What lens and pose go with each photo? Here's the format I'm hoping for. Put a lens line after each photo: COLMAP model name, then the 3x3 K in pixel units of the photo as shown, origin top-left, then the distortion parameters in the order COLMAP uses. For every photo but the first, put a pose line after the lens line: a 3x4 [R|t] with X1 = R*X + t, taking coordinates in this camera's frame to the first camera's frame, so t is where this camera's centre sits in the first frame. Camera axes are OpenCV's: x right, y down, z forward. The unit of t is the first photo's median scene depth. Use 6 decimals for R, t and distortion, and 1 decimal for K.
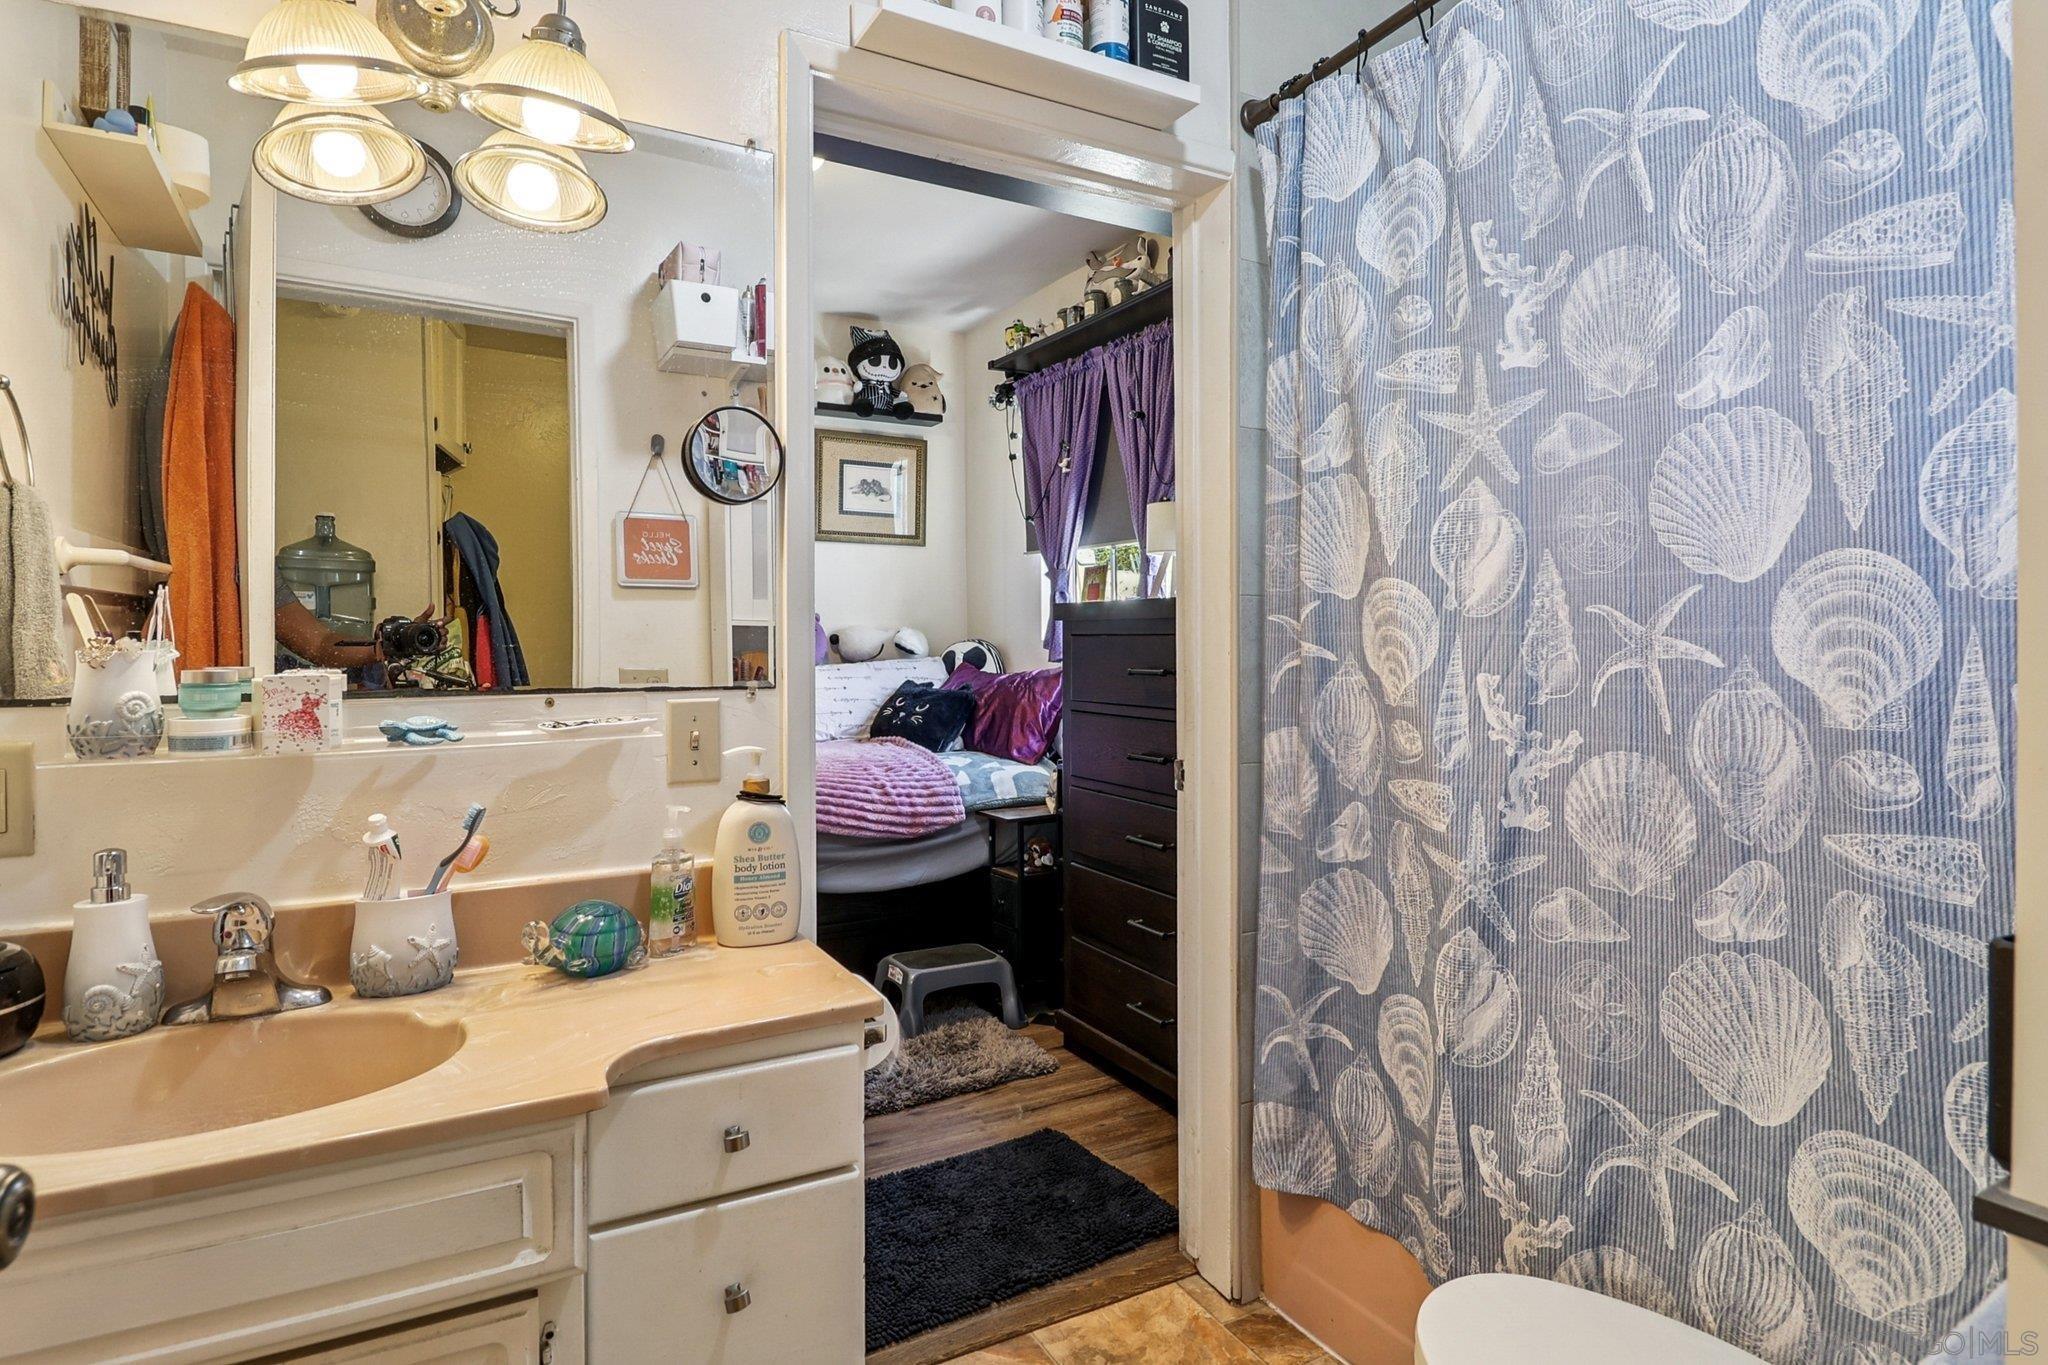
lens RADIAL K [[1084.2, 0, 1021.2], [0, 1084.2, 644.8], [0, 0, 1]] dist [-0.000329, -0.013802]
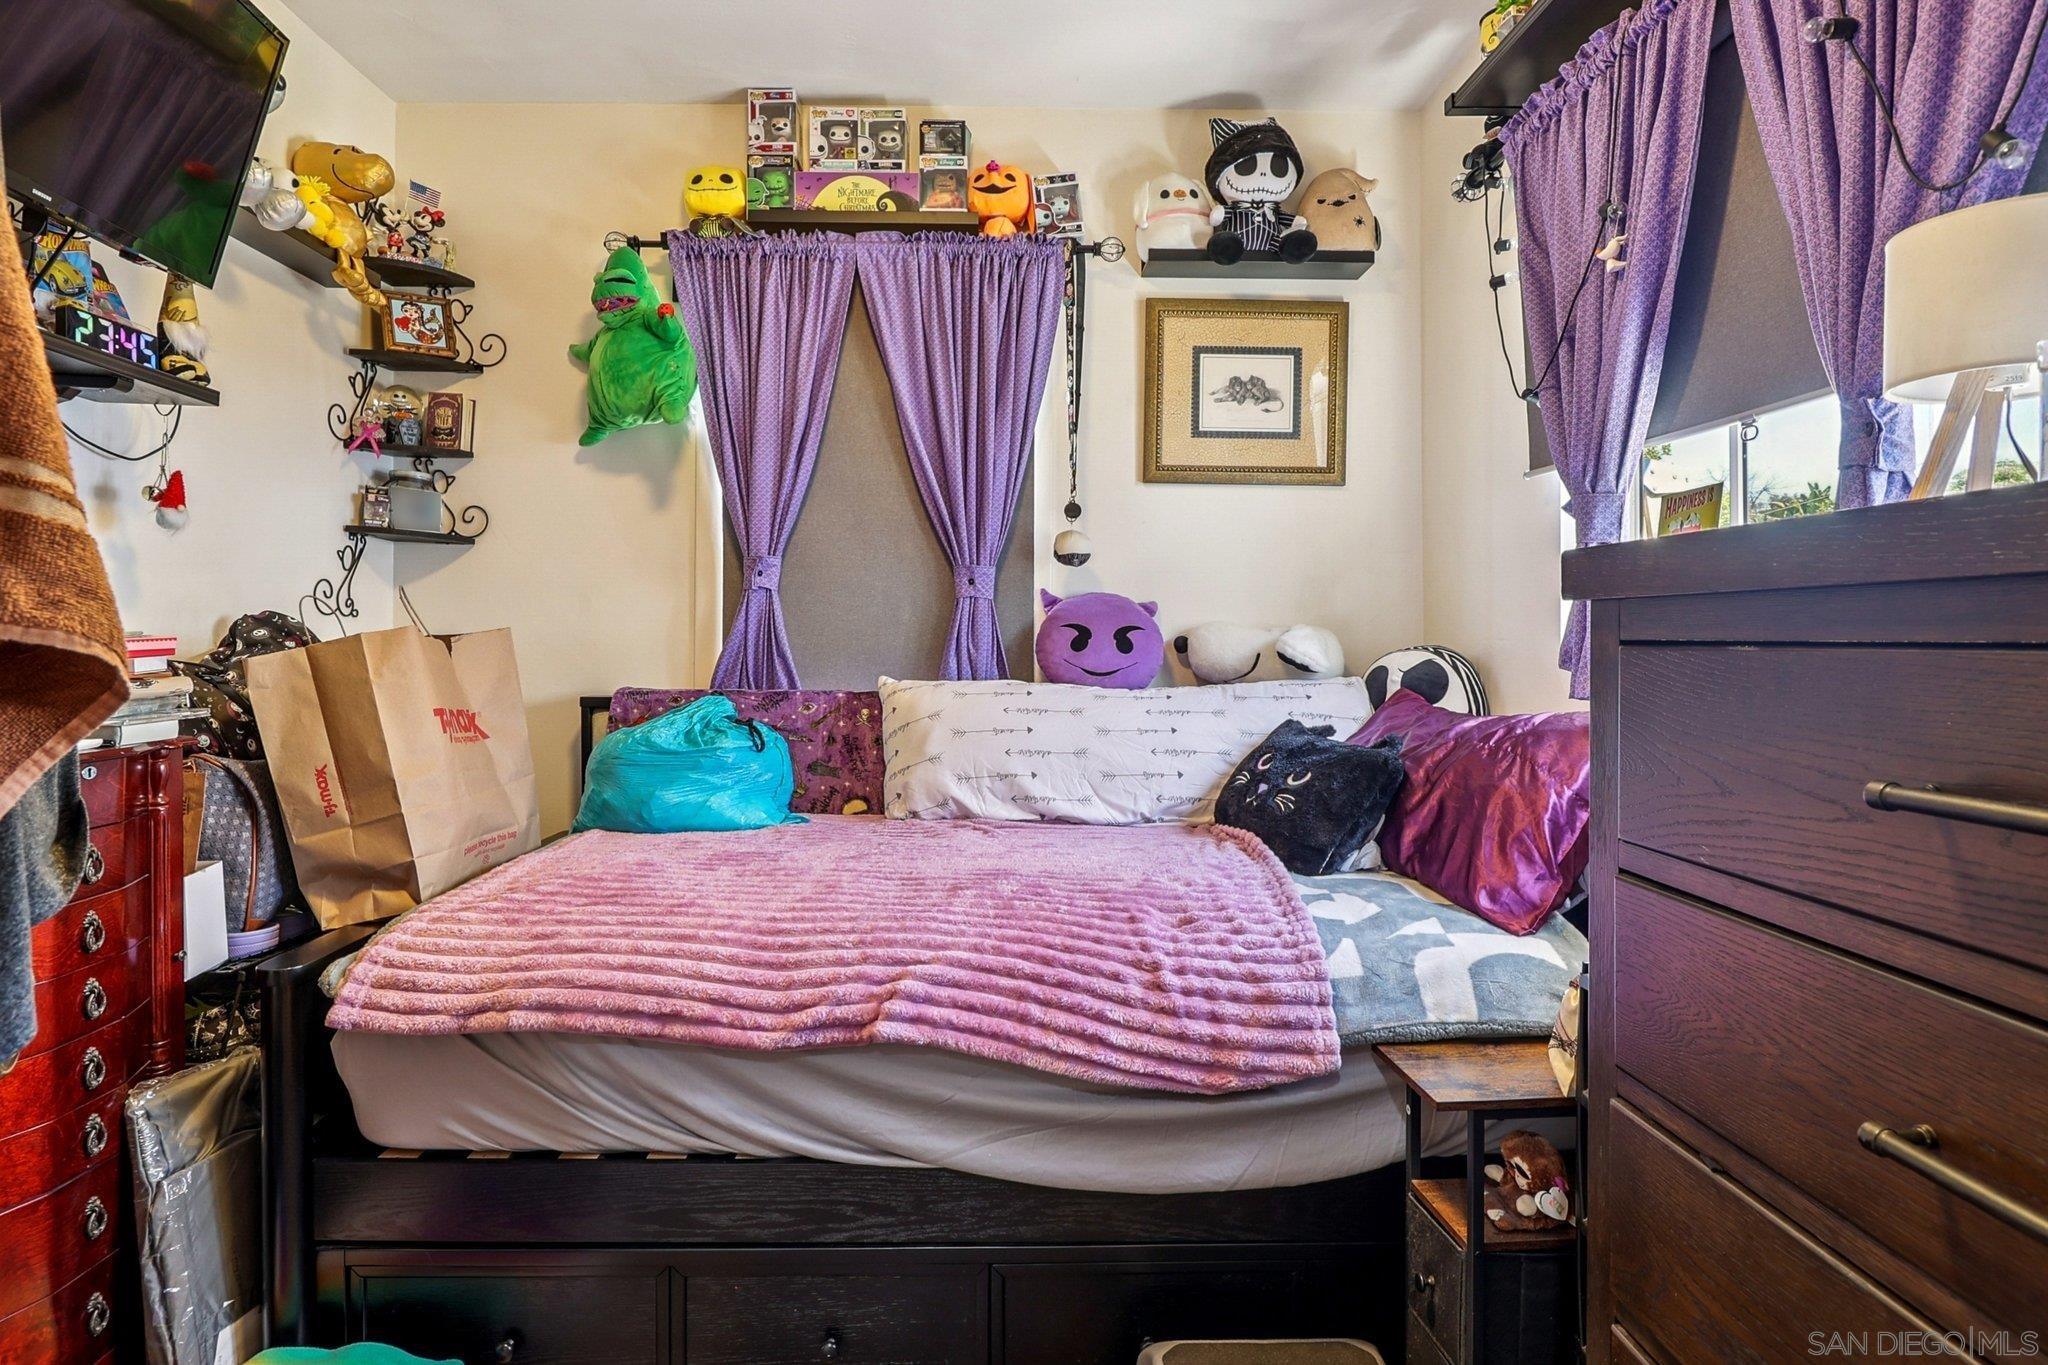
lens RADIAL K [[1084.2, 0, 1021.2], [0, 1084.2, 644.8], [0, 0, 1]] dist [-0.000329, -0.013802]
pose [[0.890305, 0.006353, -0.455321, 0.026718], [-0.006854, 0.999976, 0.000552, -0.005565], [0.455314, 0.002629, 0.890327, 0.487507]]
